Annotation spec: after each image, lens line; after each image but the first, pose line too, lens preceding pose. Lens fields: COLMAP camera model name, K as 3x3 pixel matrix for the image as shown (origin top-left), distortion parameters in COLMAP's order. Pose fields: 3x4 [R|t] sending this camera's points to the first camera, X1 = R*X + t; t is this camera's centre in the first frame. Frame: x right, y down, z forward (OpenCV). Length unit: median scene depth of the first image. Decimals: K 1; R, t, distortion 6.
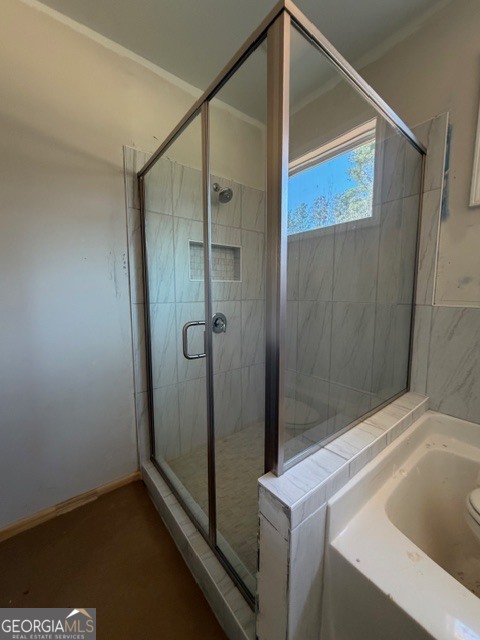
lens RADIAL K [[257.0, 0, 237.2], [0, 257.0, 313.8], [0, 0, 1]] dist [-0.000960, 0.000029]
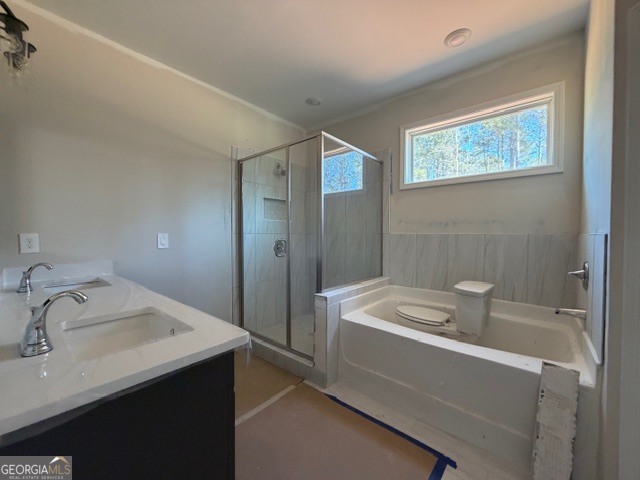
lens RADIAL K [[257.0, 0, 319.3], [0, 257.0, 240.0], [0, 0, 1]] dist [-0.000960, 0.000029]
pose [[0.976968, -0.002836, 0.213366, -0.225377], [0.016285, 0.997986, -0.061301, 0.126844], [-0.212763, 0.063364, 0.975047, -0.840773]]
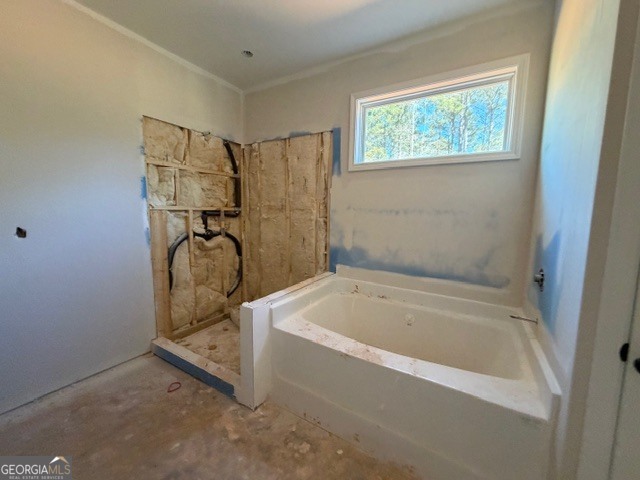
lens RADIAL K [[257.0, 0, 319.6], [0, 257.0, 240.3], [0, 0, 1]] dist [-0.000960, 0.000029]
pose [[0.931145, -0.019649, 0.364120, -0.029579], [0.010683, 0.999589, 0.026621, 0.051193], [-0.364494, -0.020898, 0.930971, -0.624122]]
